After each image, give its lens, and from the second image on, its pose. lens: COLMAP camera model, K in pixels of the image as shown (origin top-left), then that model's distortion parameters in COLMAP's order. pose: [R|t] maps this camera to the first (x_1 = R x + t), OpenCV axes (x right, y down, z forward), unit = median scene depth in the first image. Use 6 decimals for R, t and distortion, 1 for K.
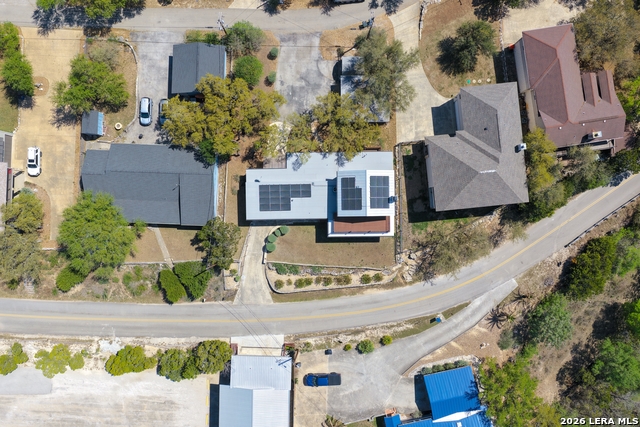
lens RADIAL K [[530.9, 0, 319.5], [0, 530.9, 213.6], [0, 0, 1]] dist [-0.008051, 0.030180]
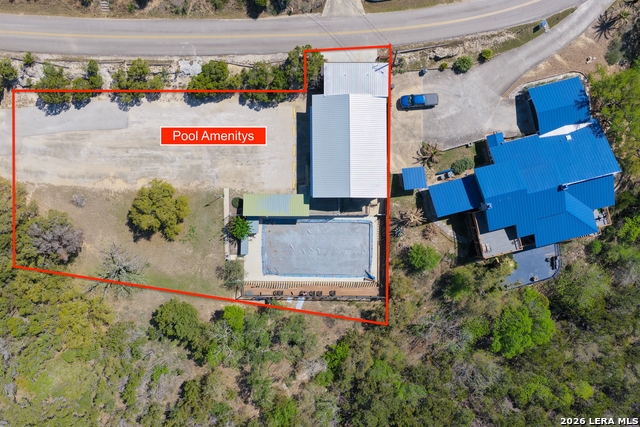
lens RADIAL K [[530.9, 0, 319.9], [0, 530.9, 214.1], [0, 0, 1]] dist [-0.008051, 0.030180]
pose [[0.999642, -0.026571, -0.003204, -0.169880], [0.026558, 0.999639, -0.004112, 0.514584], [0.003312, 0.004026, 0.999986, 0.067287]]
